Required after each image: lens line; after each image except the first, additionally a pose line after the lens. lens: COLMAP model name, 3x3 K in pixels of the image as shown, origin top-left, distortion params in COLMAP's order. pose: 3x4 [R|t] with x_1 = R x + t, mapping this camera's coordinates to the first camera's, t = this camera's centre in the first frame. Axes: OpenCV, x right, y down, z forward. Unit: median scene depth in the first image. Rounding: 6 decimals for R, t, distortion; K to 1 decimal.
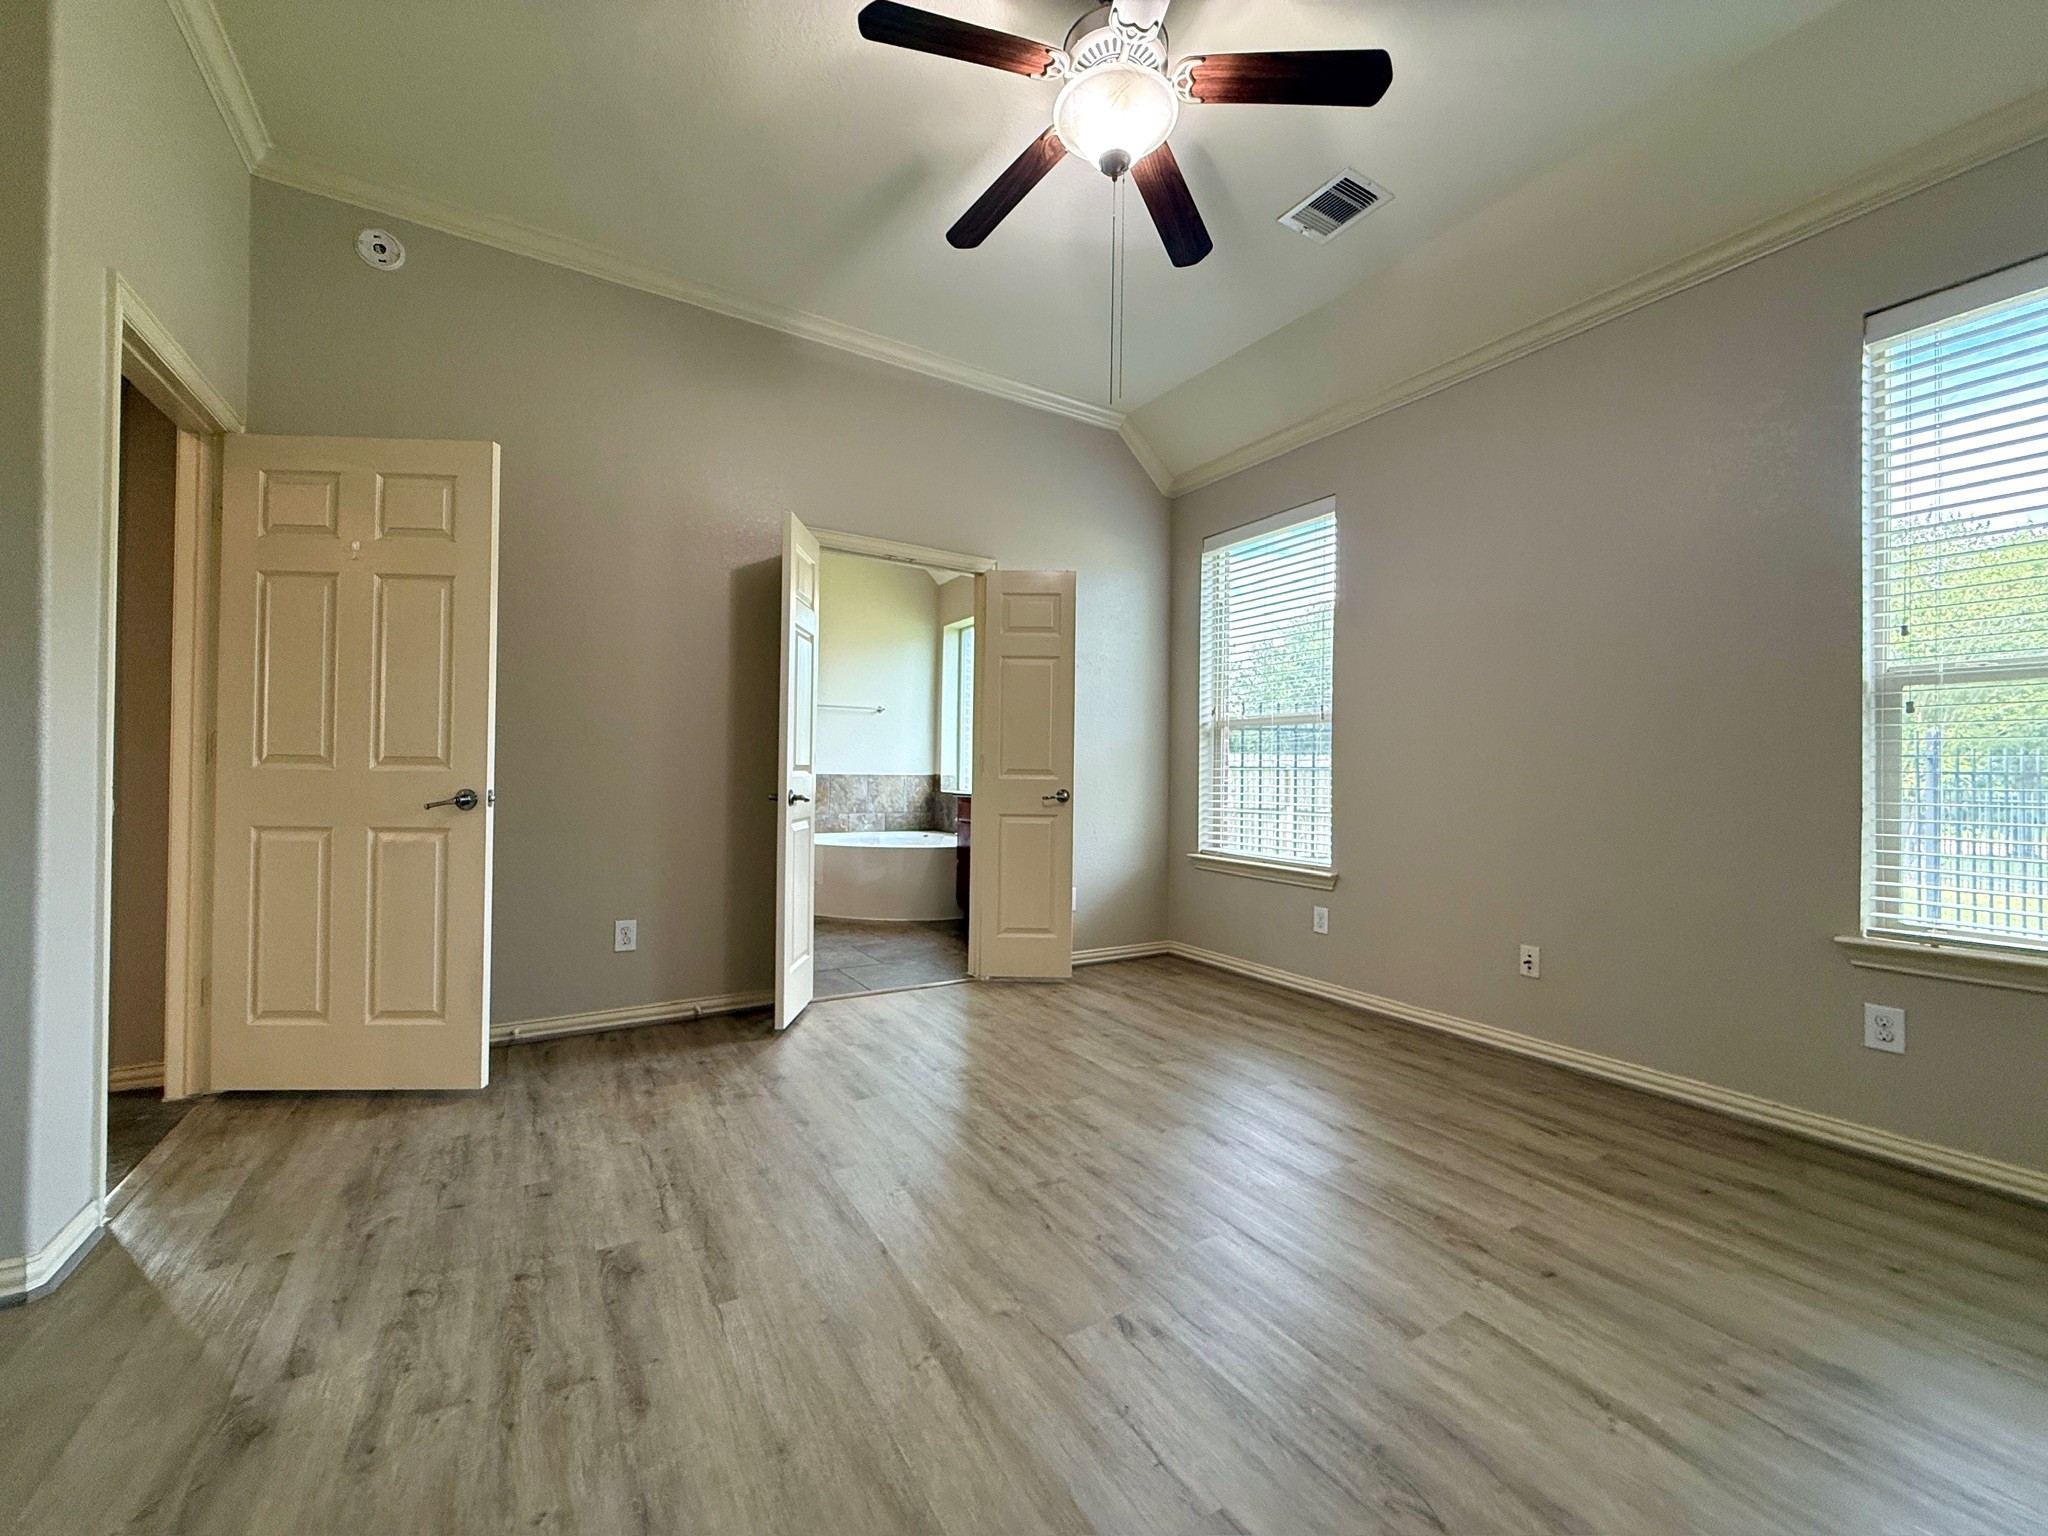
lens RADIAL K [[815.5, 0, 1028.6], [0, 815.5, 766.7], [0, 0, 1]] dist [-0.001991, 0.000814]
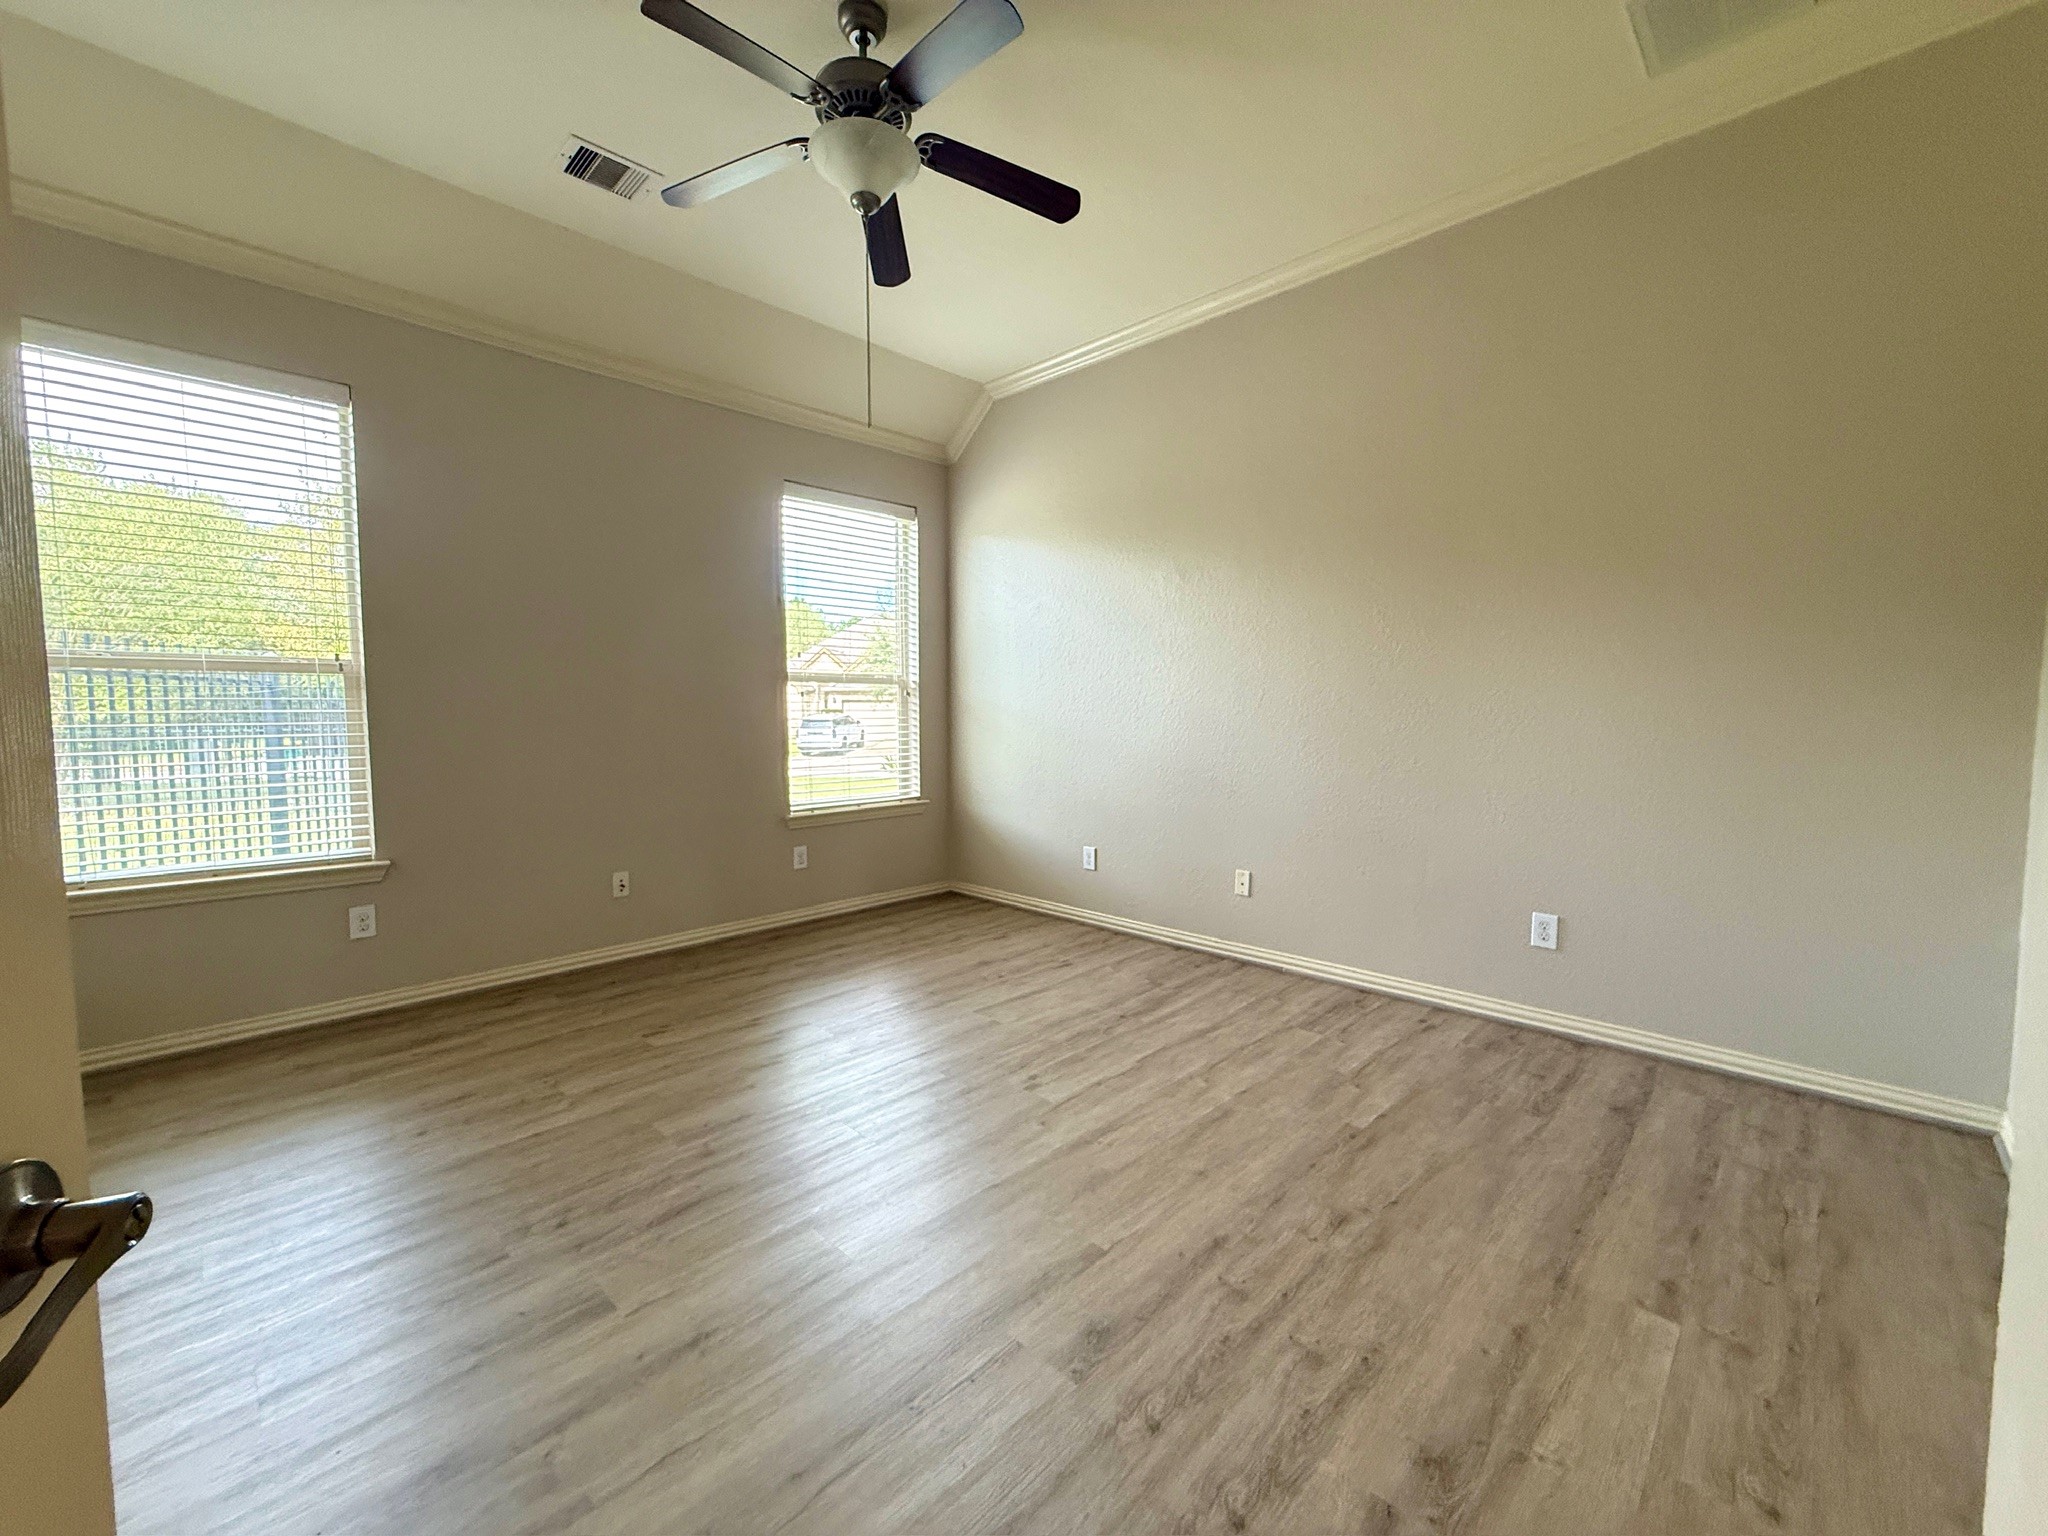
lens RADIAL K [[815.5, 0, 1005.6], [0, 815.5, 767.5], [0, 0, 1]] dist [-0.001991, 0.000814]
pose [[-0.225199, -0.082125, 0.970845, -0.851887], [-0.007710, 0.996560, 0.082512, -0.056138], [-0.974282, 0.011097, -0.225058, 0.850658]]
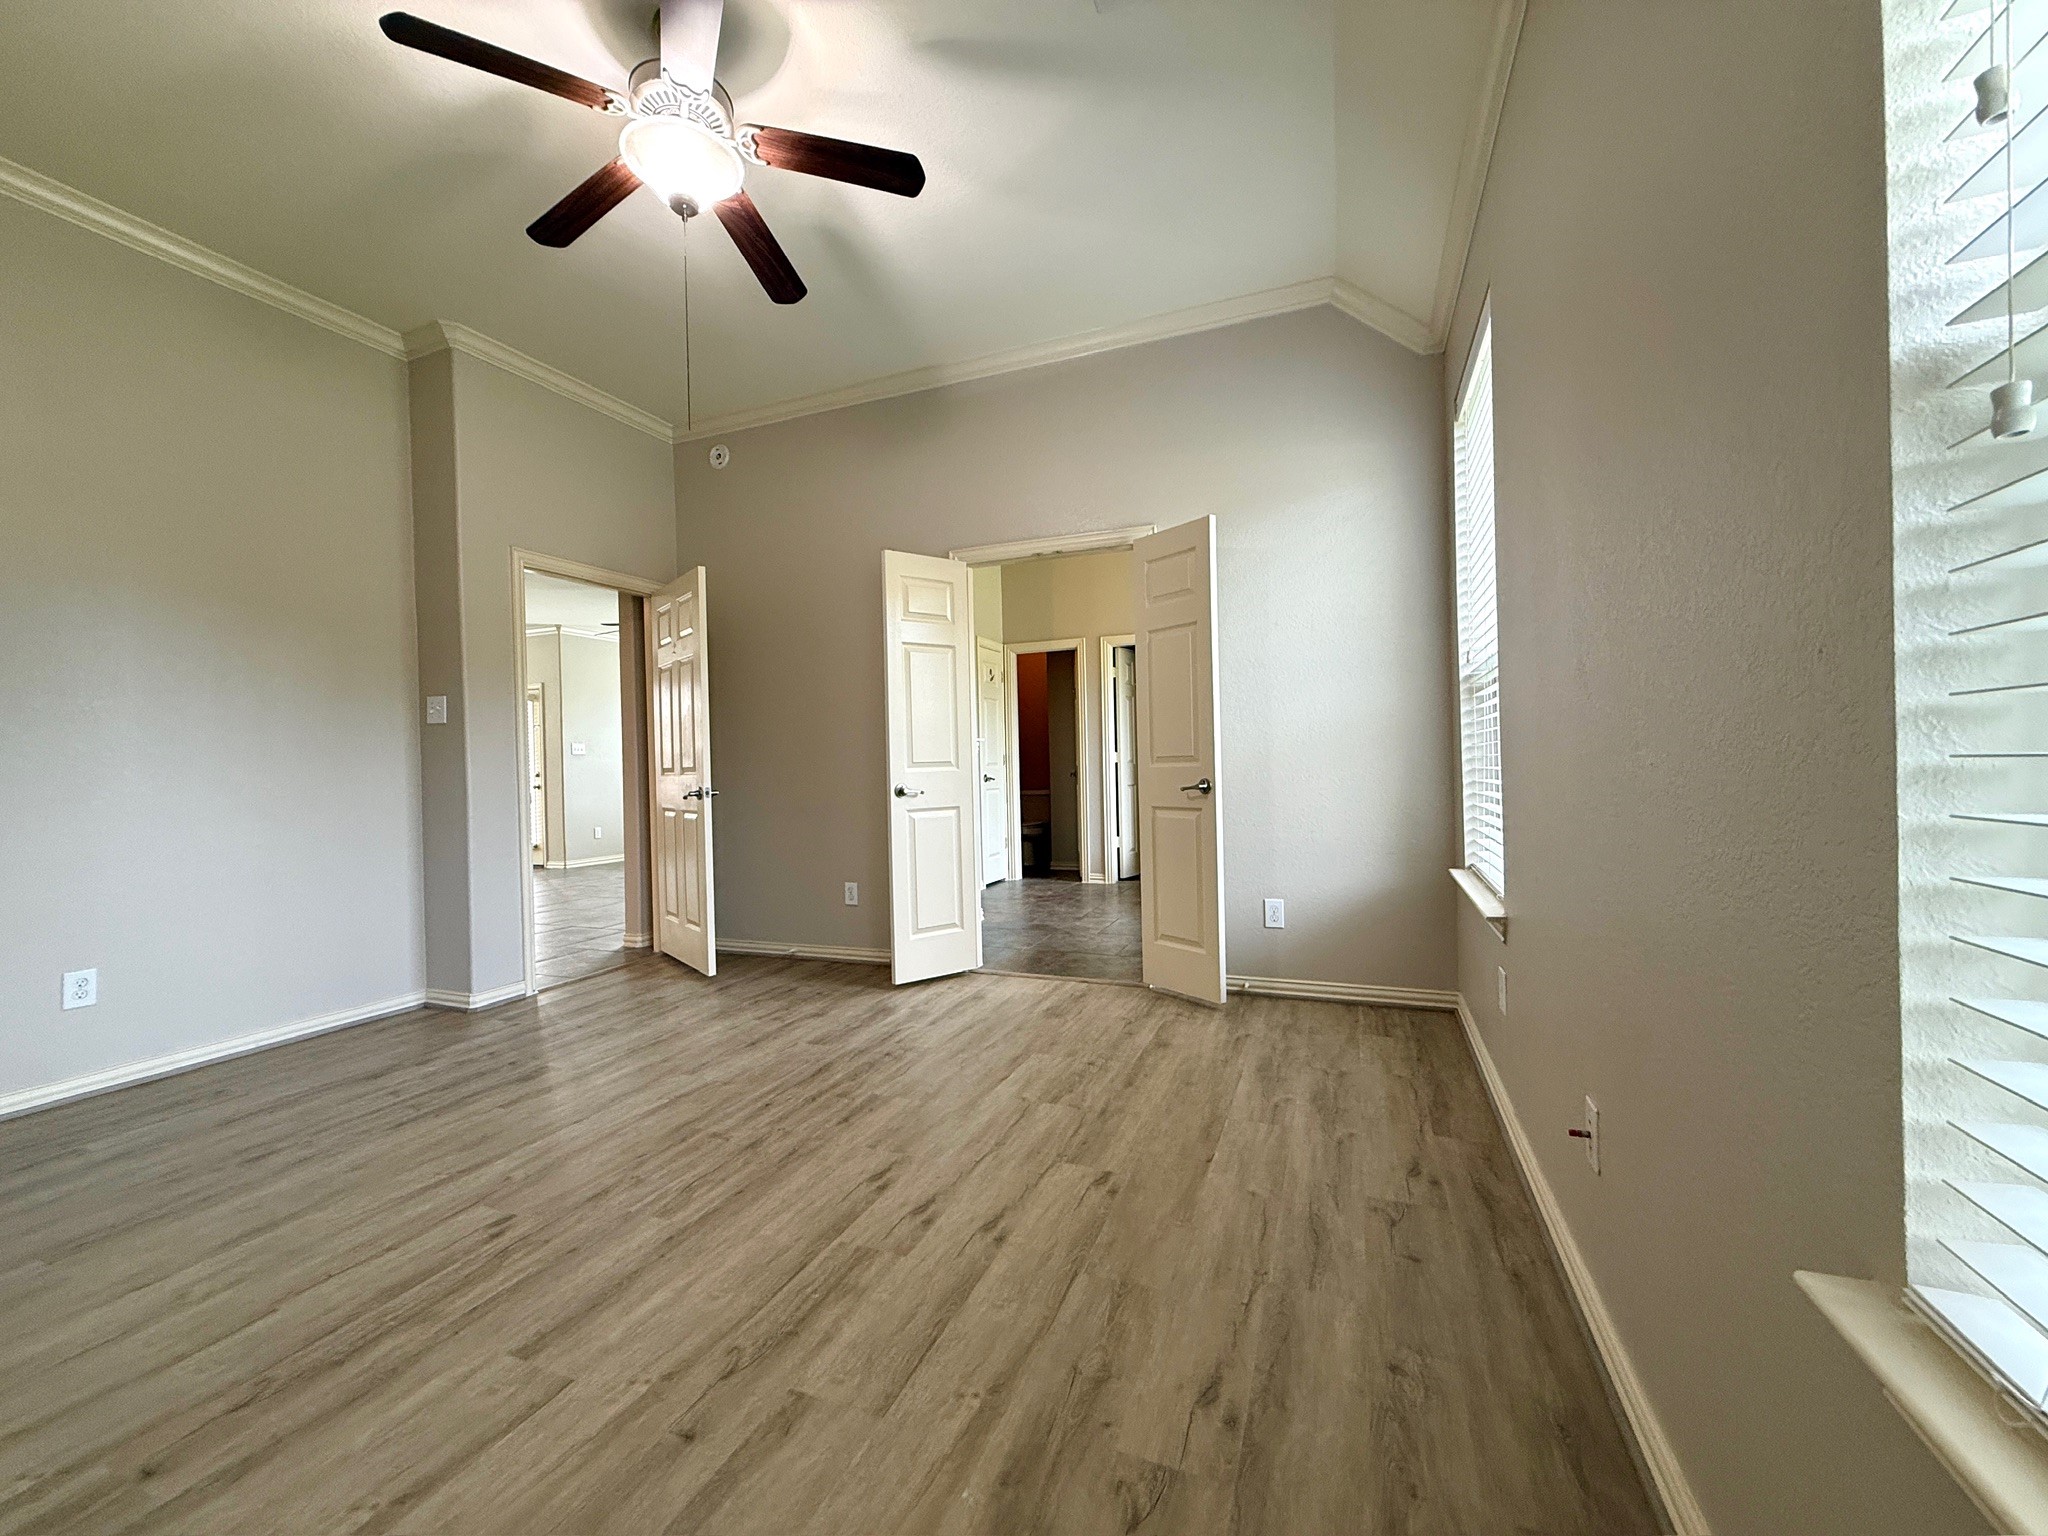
lens RADIAL K [[815.5, 0, 1020.1], [0, 815.5, 768.8], [0, 0, 1]] dist [-0.001991, 0.000814]
pose [[0.594062, -0.022530, -0.804103, 0.967446], [0.039671, 0.999212, 0.001313, 0.013724], [0.803440, -0.032680, 0.594488, 0.551377]]
